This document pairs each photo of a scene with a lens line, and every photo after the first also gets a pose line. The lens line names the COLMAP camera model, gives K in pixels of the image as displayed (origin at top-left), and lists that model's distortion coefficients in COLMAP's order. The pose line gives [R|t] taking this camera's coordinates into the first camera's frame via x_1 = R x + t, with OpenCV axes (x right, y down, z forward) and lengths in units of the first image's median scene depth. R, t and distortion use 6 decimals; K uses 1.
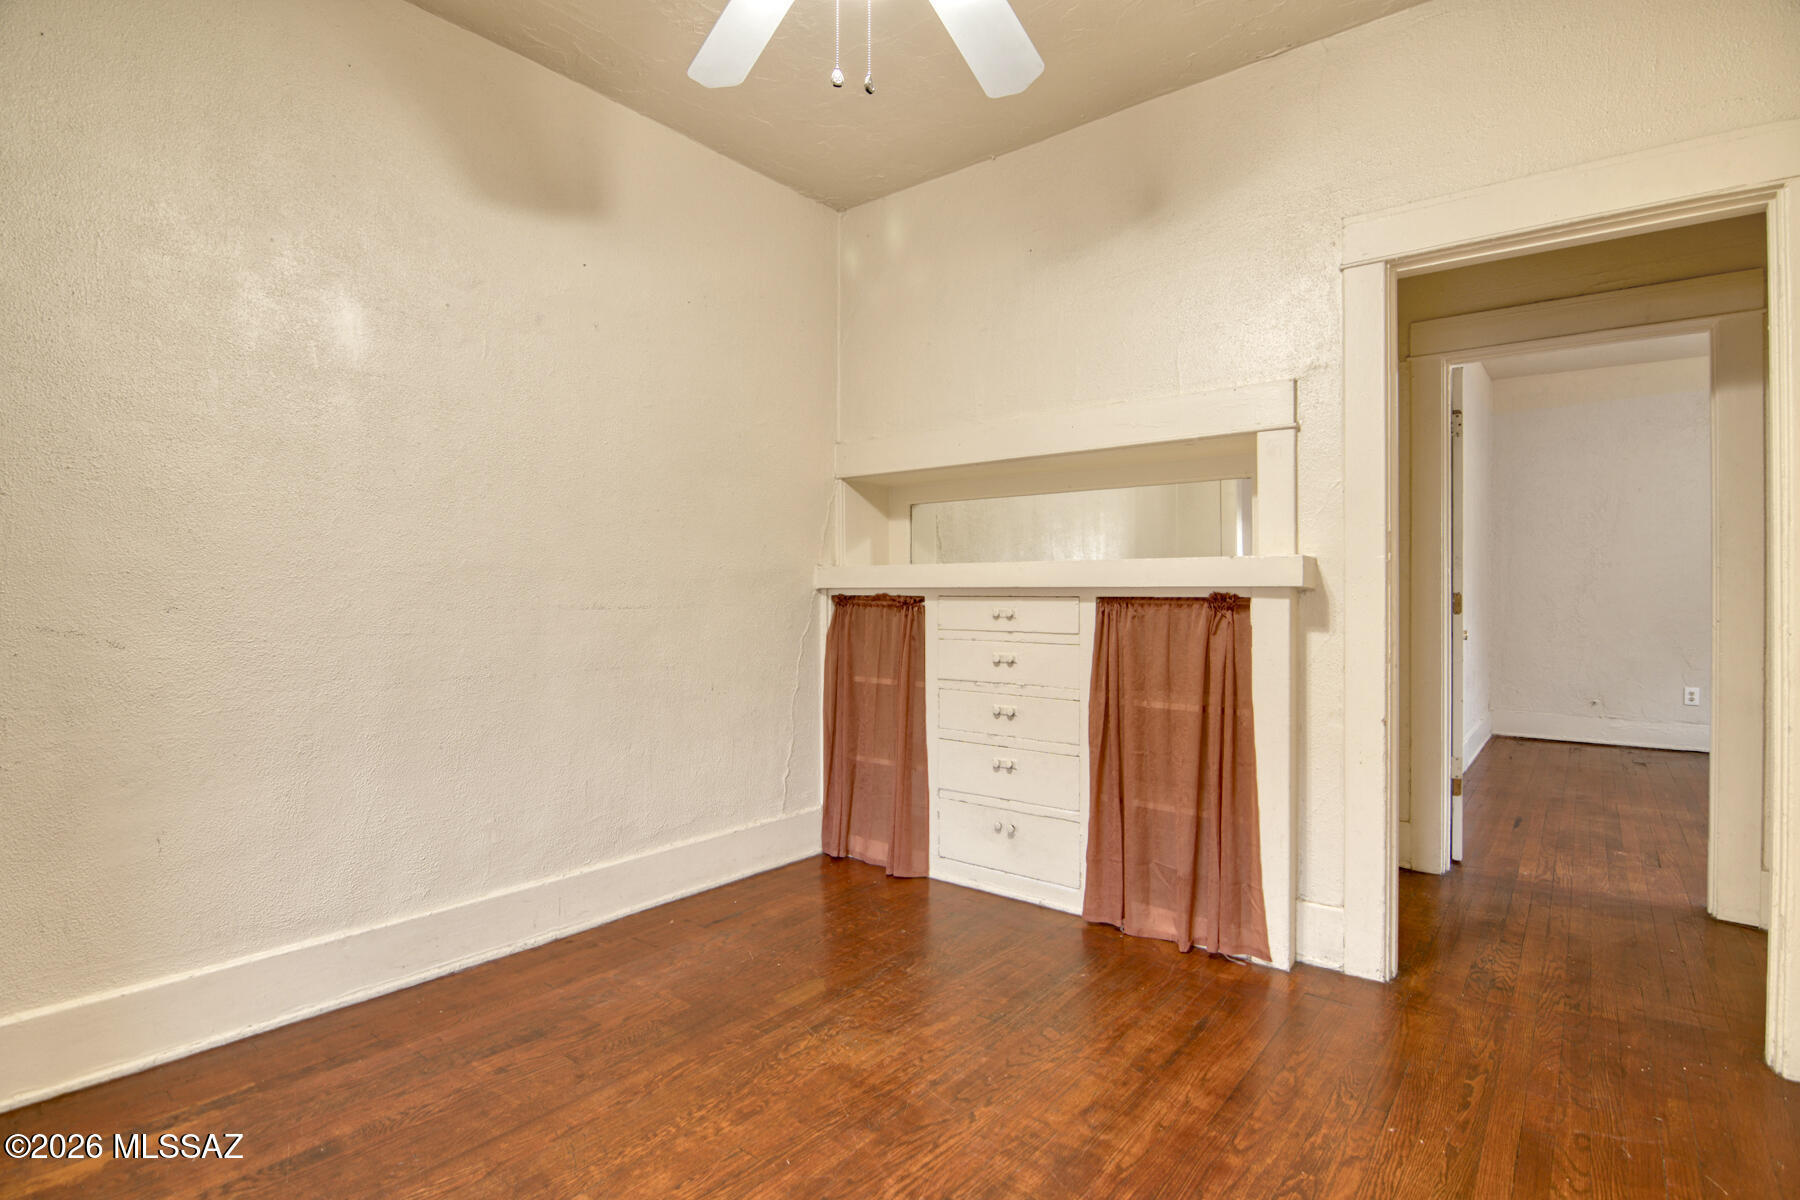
lens RADIAL K [[868.9, 0, 902.6], [0, 868.9, 598.8], [0, 0, 1]] dist [-0.006959, -0.010283]
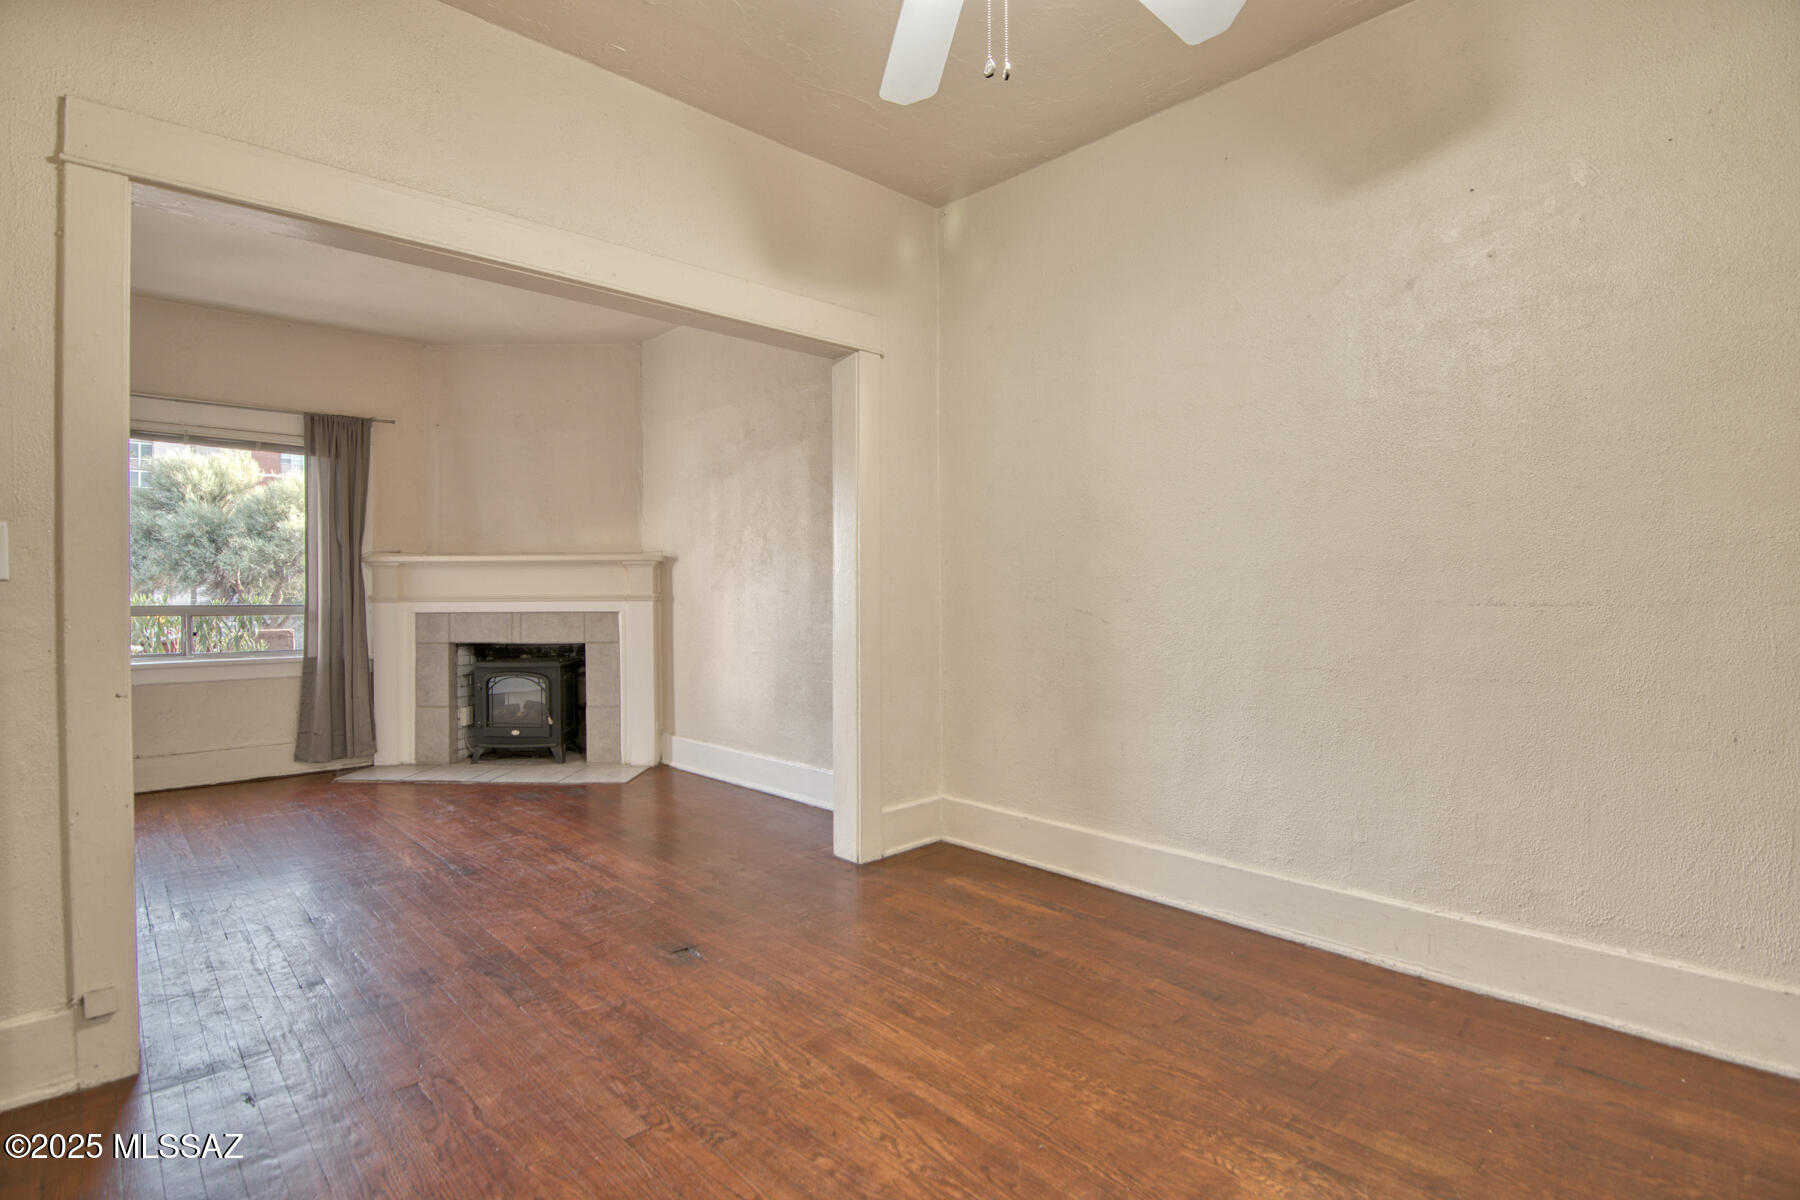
lens RADIAL K [[868.9, 0, 902.6], [0, 868.9, 598.8], [0, 0, 1]] dist [-0.006959, -0.010283]
pose [[-0.130140, 0.008092, -0.991463, 0.511754], [-0.000517, 0.999966, 0.008229, -0.001532], [0.991496, 0.001584, -0.130131, 0.554071]]
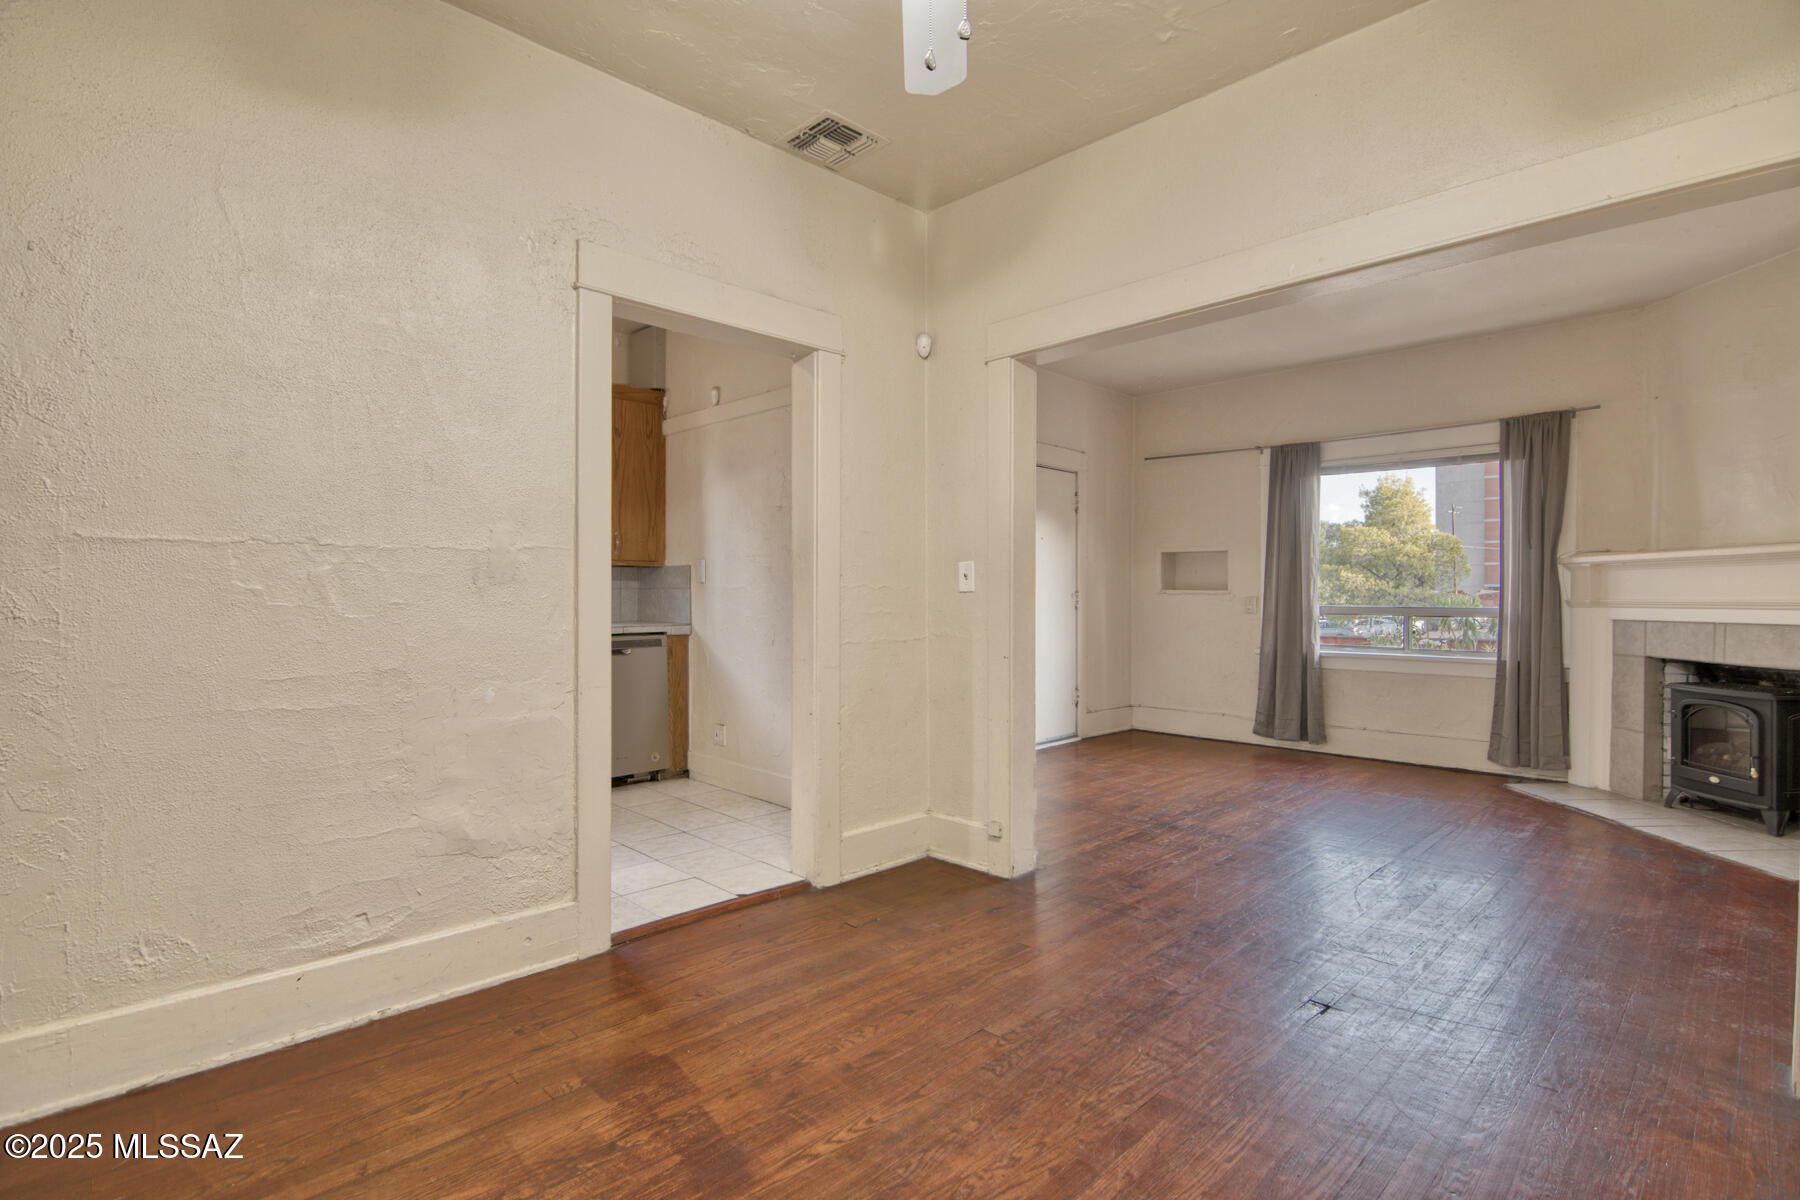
lens RADIAL K [[868.9, 0, 902.6], [0, 868.9, 598.8], [0, 0, 1]] dist [-0.006959, -0.010283]
pose [[-0.993512, -0.000186, 0.113727, -0.062507], [0.000573, 0.999978, 0.006643, -0.006704], [-0.113725, 0.006665, -0.993490, 1.044863]]
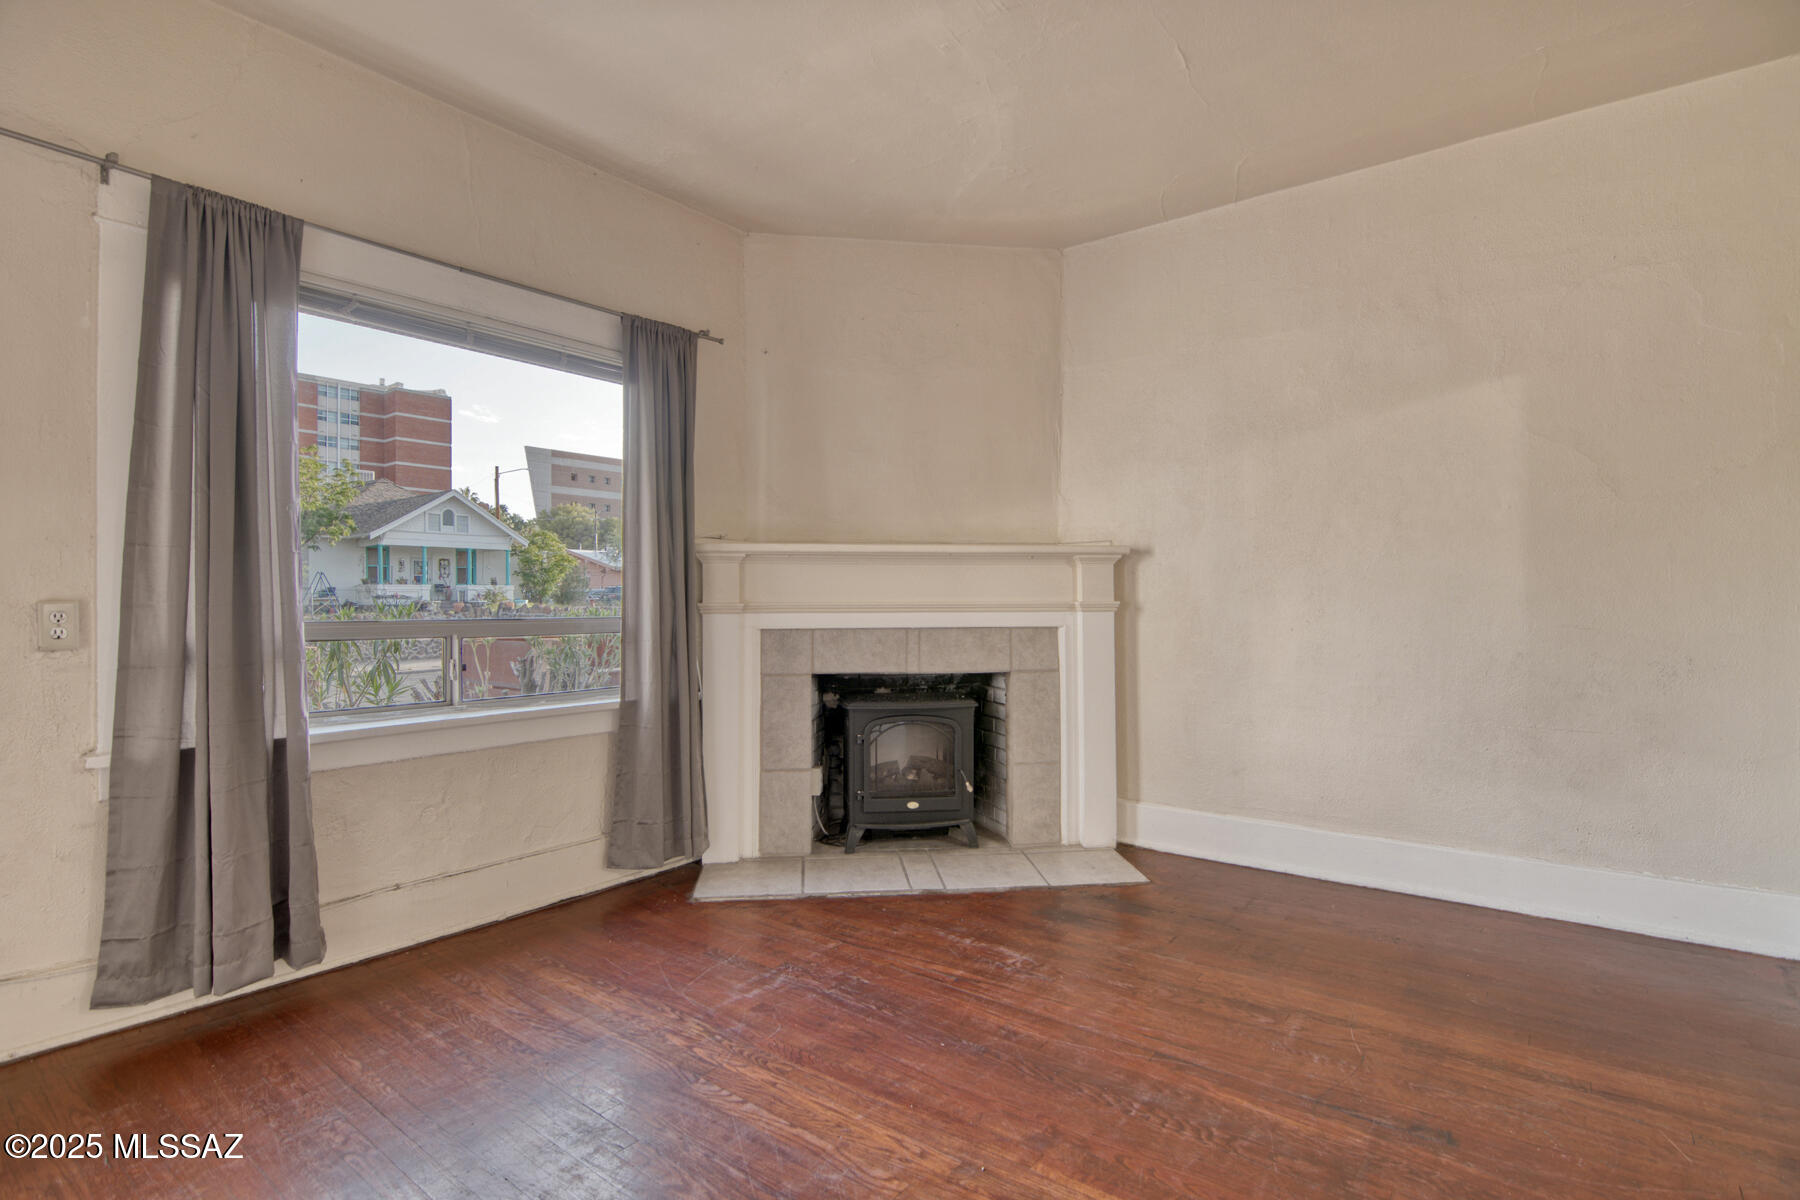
lens RADIAL K [[868.9, 0, 902.6], [0, 868.9, 598.8], [0, 0, 1]] dist [-0.006959, -0.010283]
pose [[0.015875, 0.002577, -0.999871, 0.035178], [-0.002977, 0.999992, 0.002530, -0.002892], [0.999870, 0.002937, 0.015883, -0.562845]]
